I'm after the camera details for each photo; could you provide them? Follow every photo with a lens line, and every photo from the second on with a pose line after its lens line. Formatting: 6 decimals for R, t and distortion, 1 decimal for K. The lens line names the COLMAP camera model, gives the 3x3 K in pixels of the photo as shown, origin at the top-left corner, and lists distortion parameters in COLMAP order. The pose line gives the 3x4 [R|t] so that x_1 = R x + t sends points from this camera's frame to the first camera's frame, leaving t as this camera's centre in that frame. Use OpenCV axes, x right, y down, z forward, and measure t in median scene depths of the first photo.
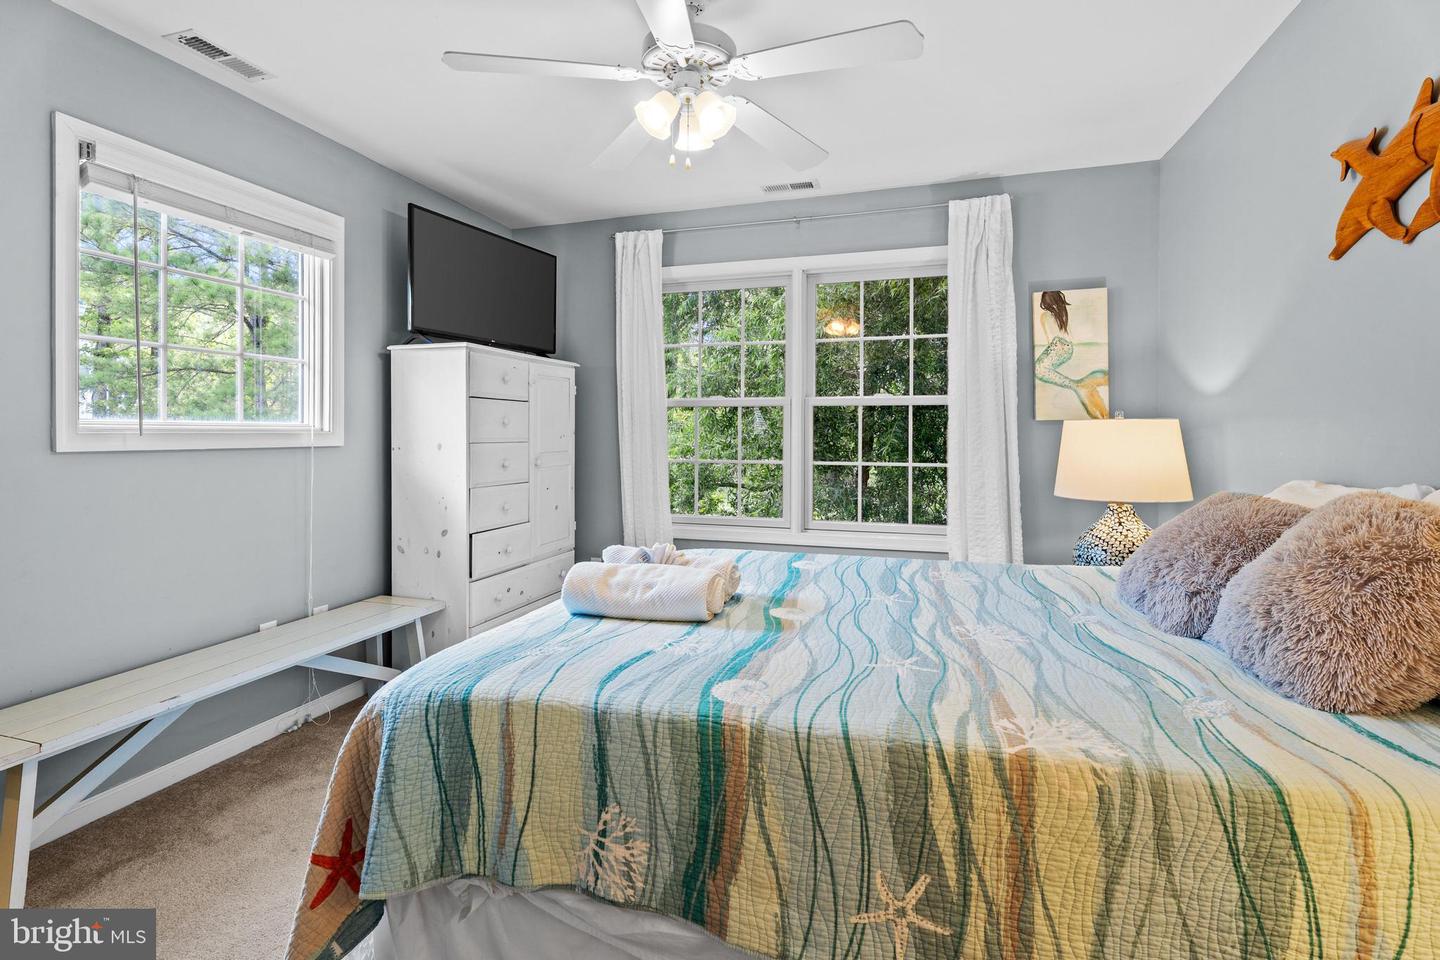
lens RADIAL K [[663.5, 0, 717.9], [0, 663.5, 431.2], [0, 0, 1]] dist [0.000533, 0.000404]
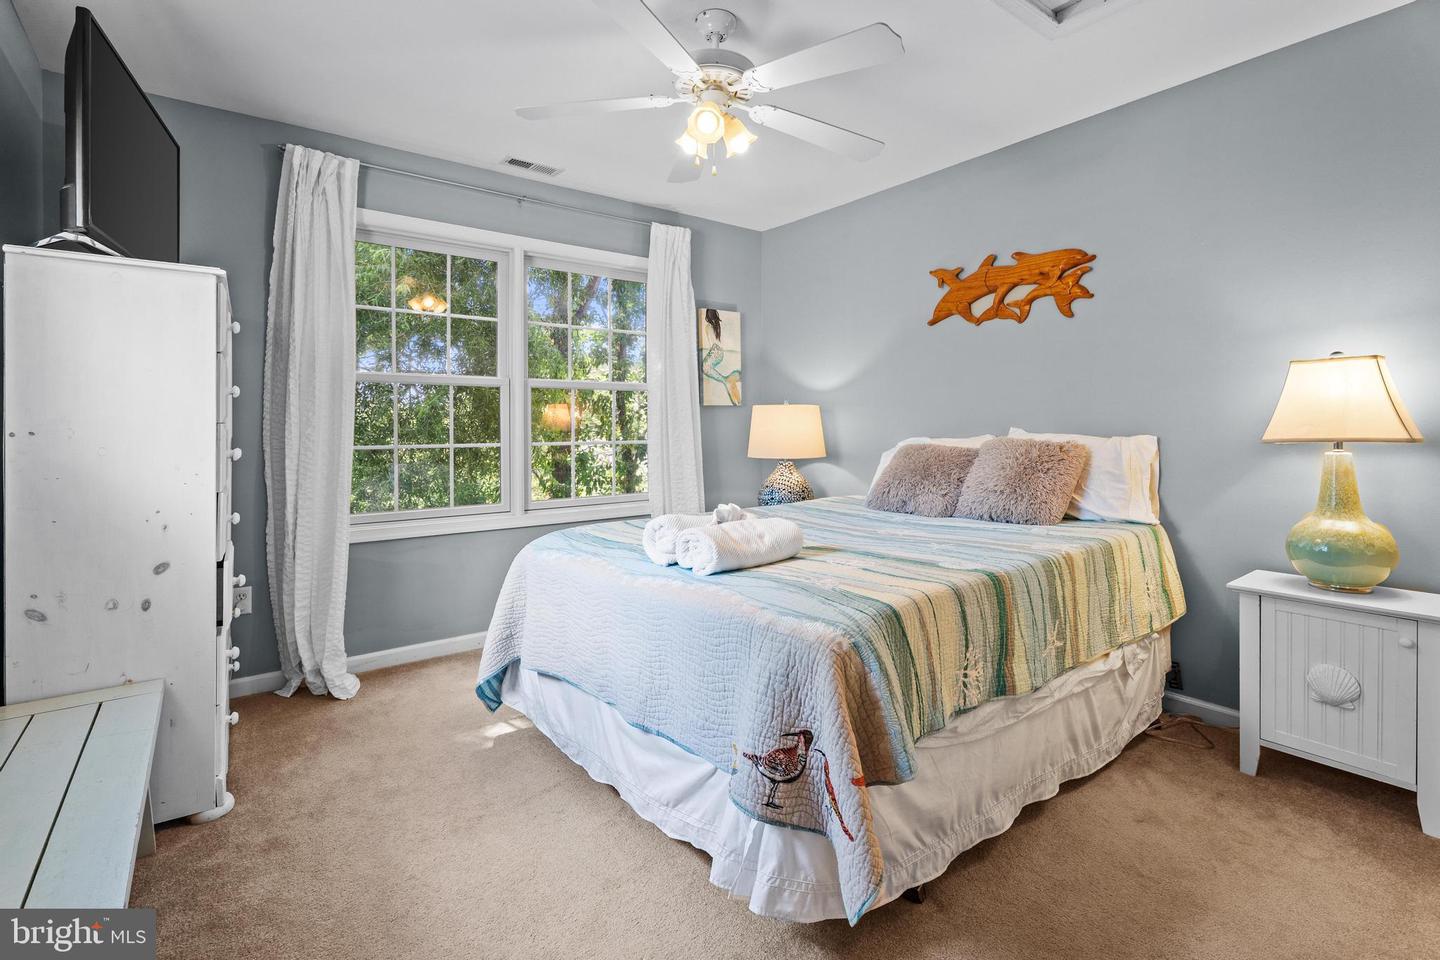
lens RADIAL K [[668.8, 0, 729.7], [0, 668.8, 422.0], [0, 0, 1]] dist [-0.001181, -0.000616]
pose [[0.568844, -0.002096, 0.822443, -0.620573], [0.000799, 0.999998, 0.001995, 0.015813], [-0.822445, -0.000478, 0.568845, 0.207108]]
